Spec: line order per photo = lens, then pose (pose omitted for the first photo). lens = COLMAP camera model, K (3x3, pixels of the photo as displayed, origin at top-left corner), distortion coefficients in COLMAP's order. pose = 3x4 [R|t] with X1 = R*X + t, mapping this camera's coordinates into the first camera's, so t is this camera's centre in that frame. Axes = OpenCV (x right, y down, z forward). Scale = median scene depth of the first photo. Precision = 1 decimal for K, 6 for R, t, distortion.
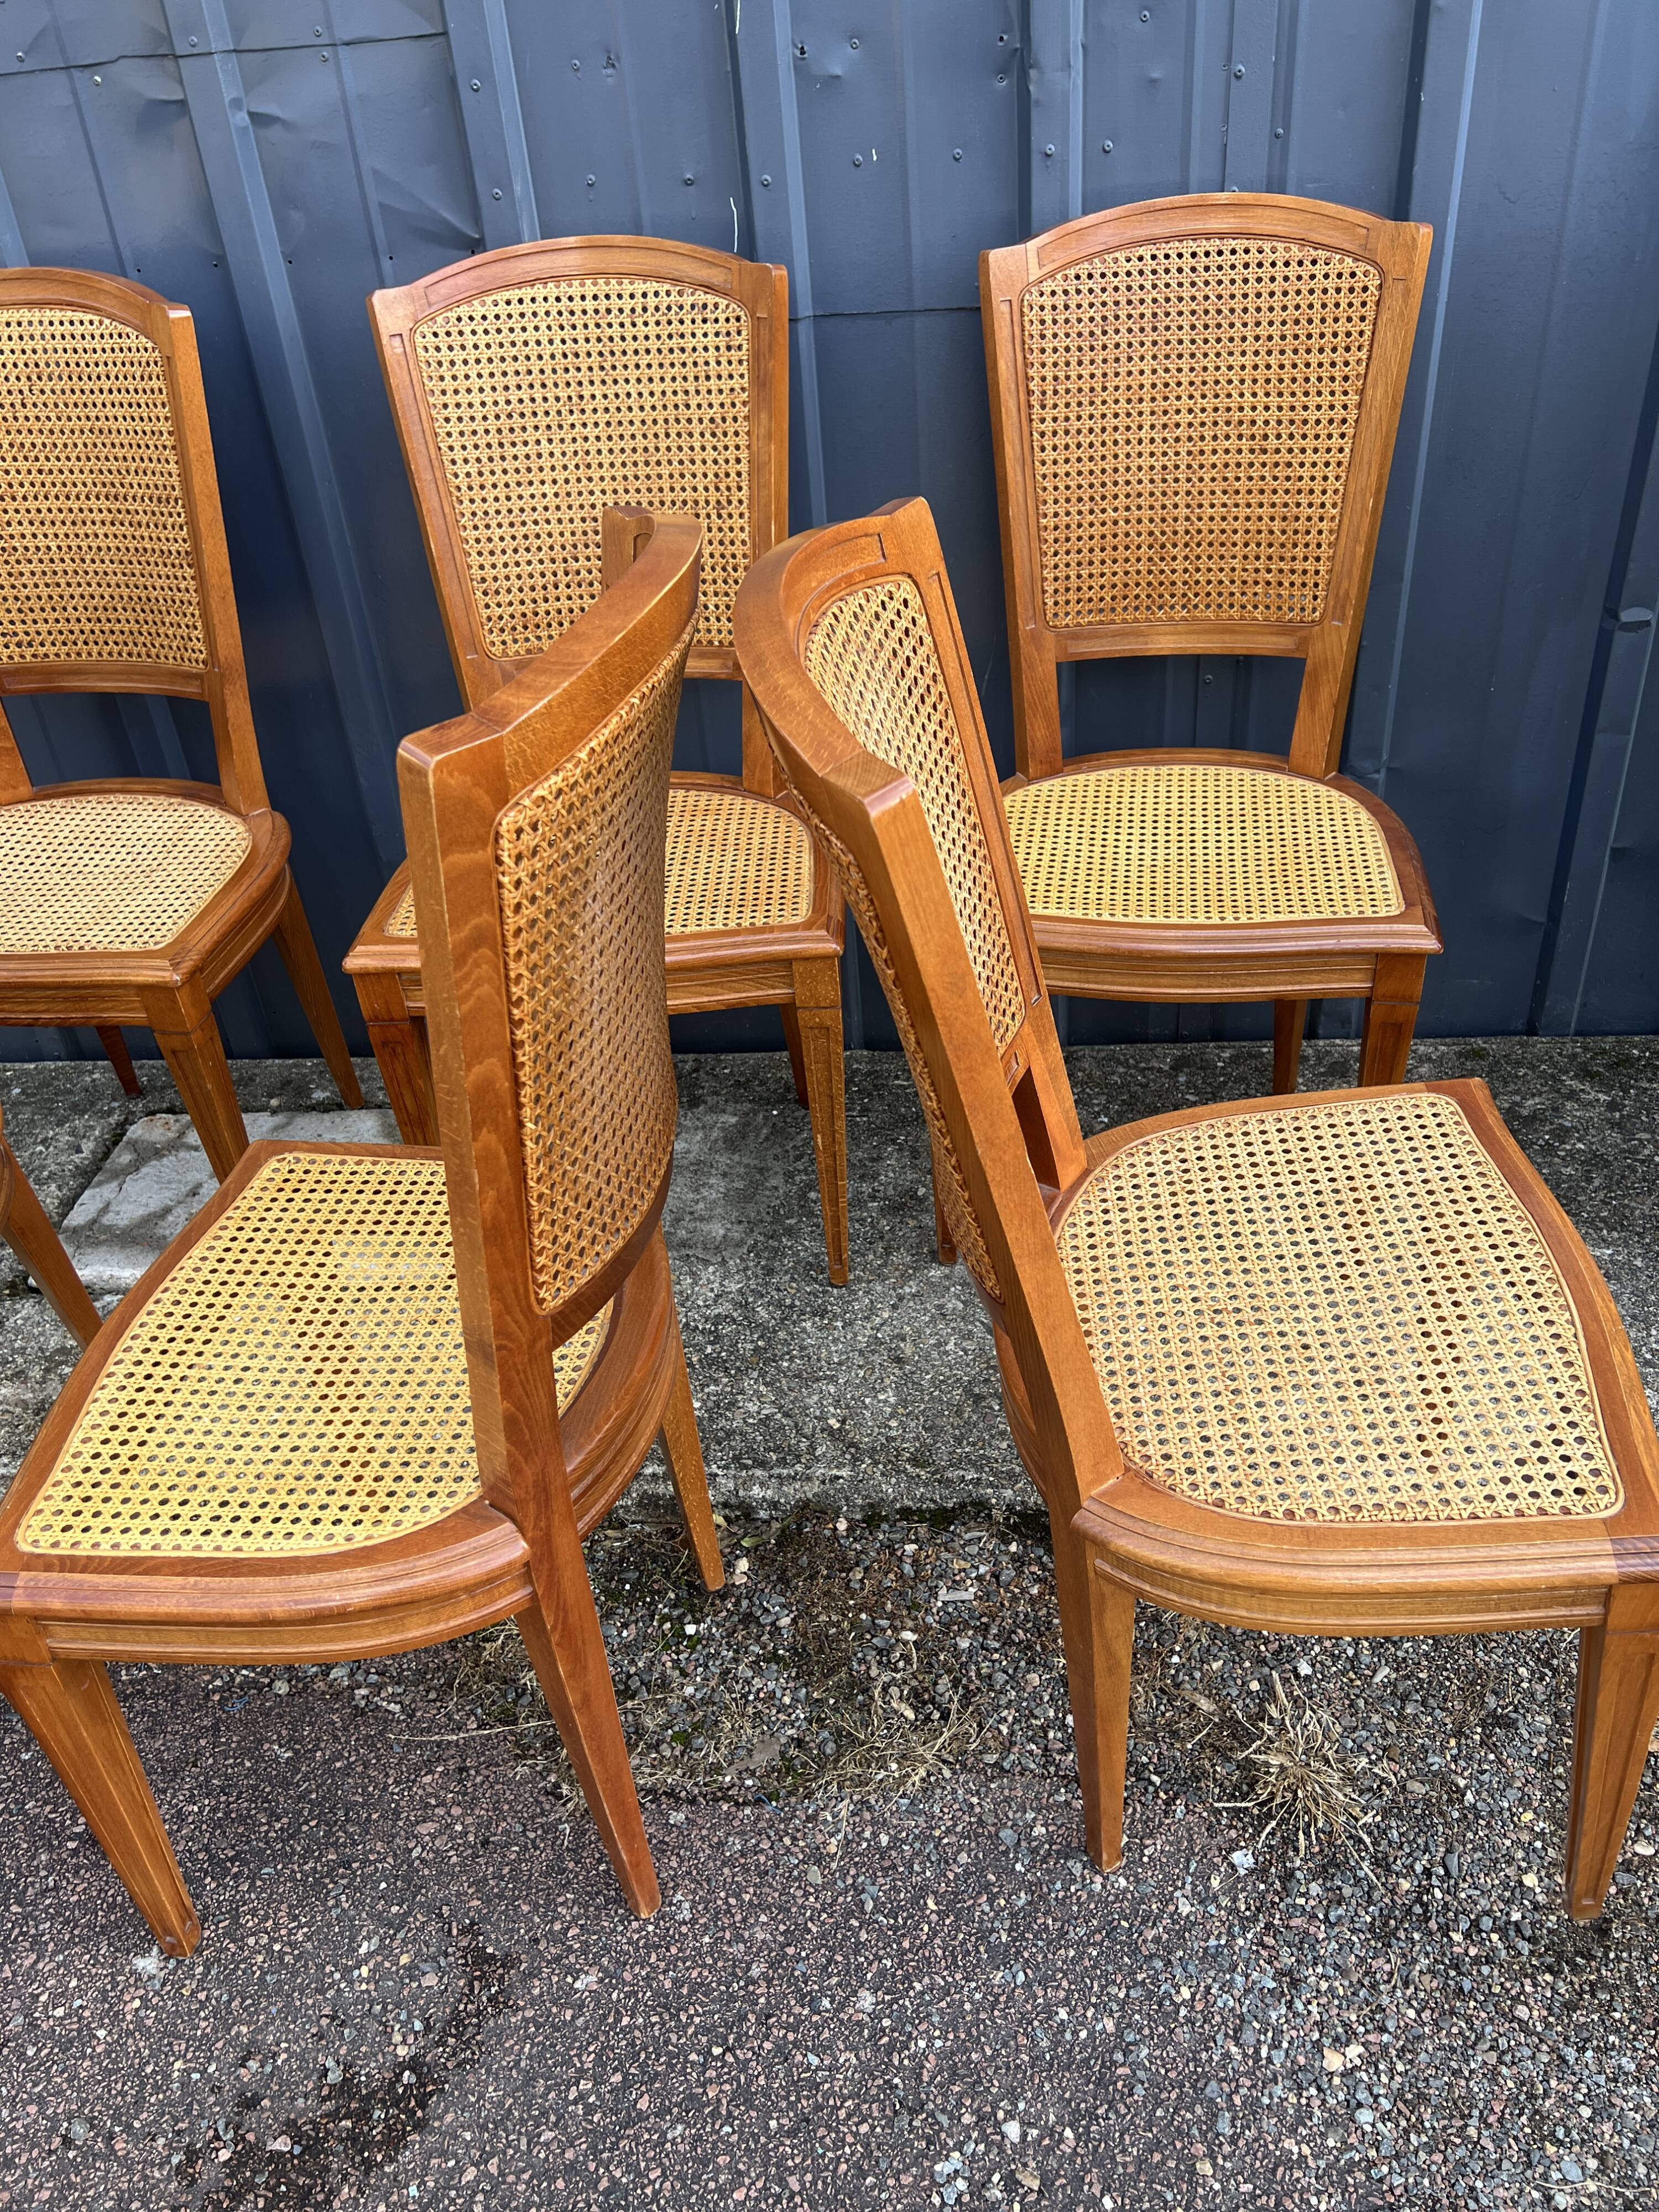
lens RADIAL K [[1656.5, 0, 857.2], [0, 1656.5, 1108.4], [0, 0, 1]] dist [0.052844, -0.061448]
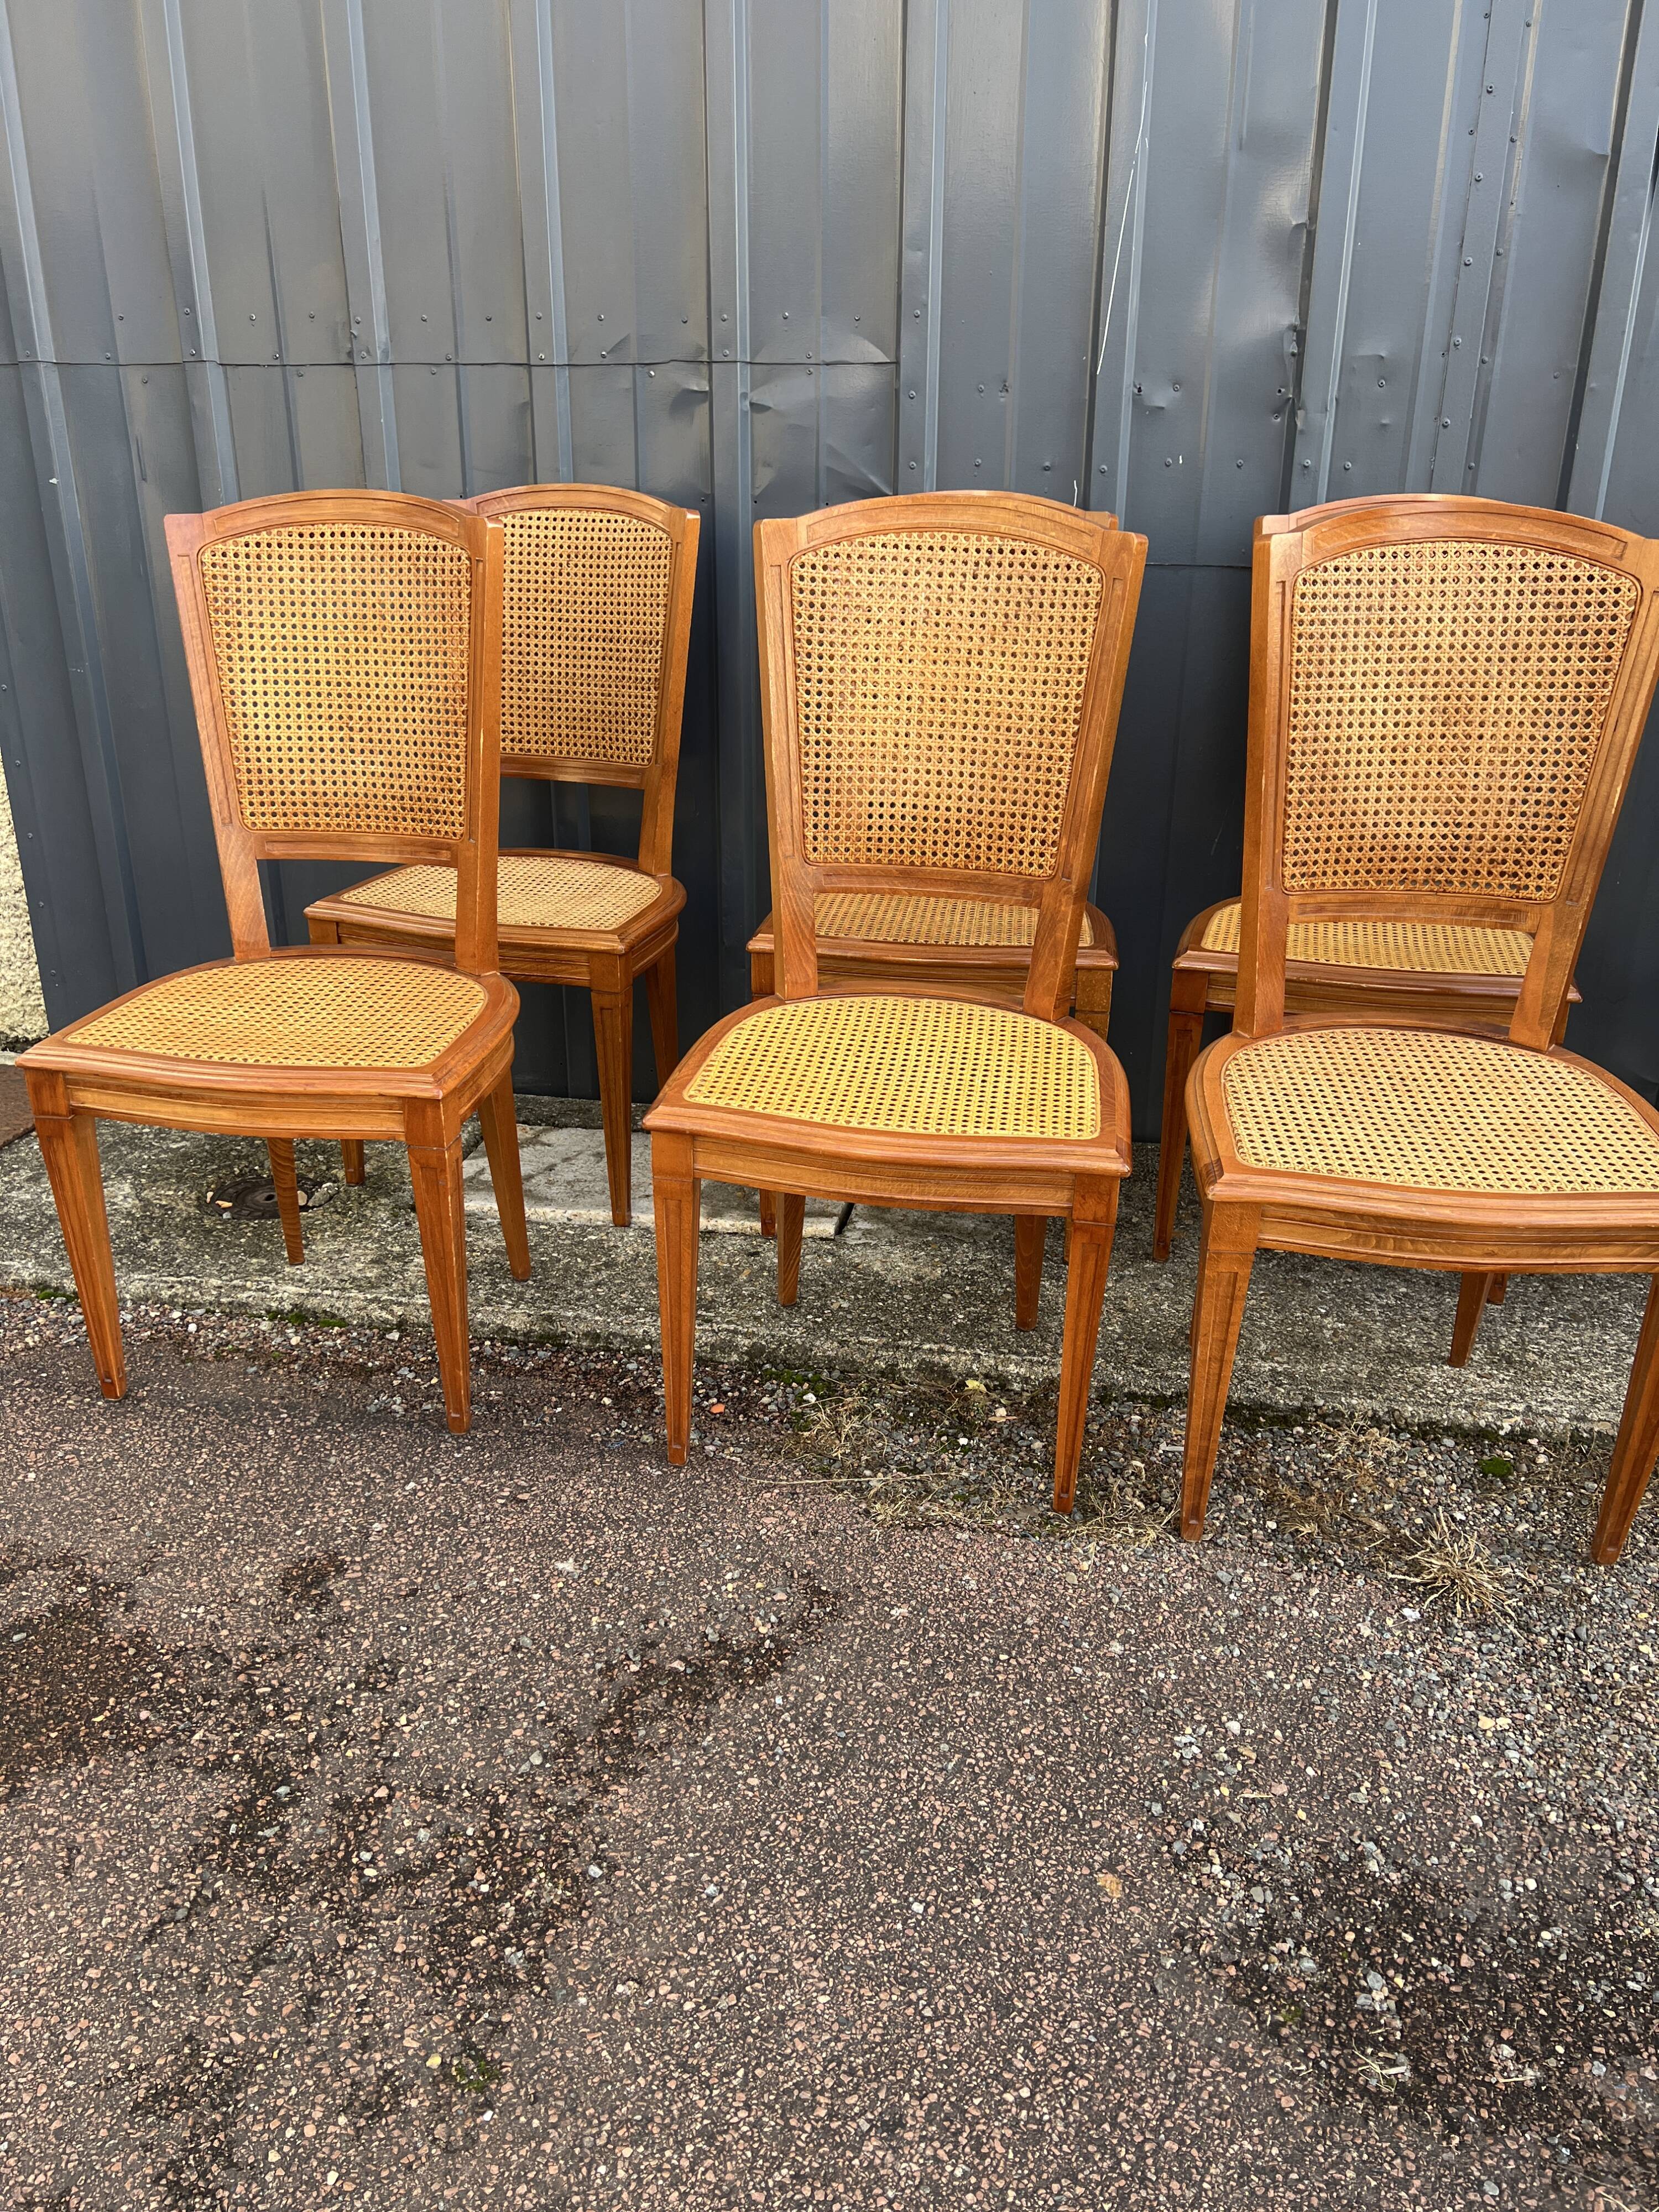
lens RADIAL K [[1656.5, 0, 831.0], [0, 1656.5, 1114.1], [0, 0, 1]] dist [0.052844, -0.061448]
pose [[0.991269, 0.108185, -0.075373, -0.132815], [-0.122857, 0.965377, -0.230116, 0.377771], [0.047868, 0.237367, 0.970240, -0.299156]]
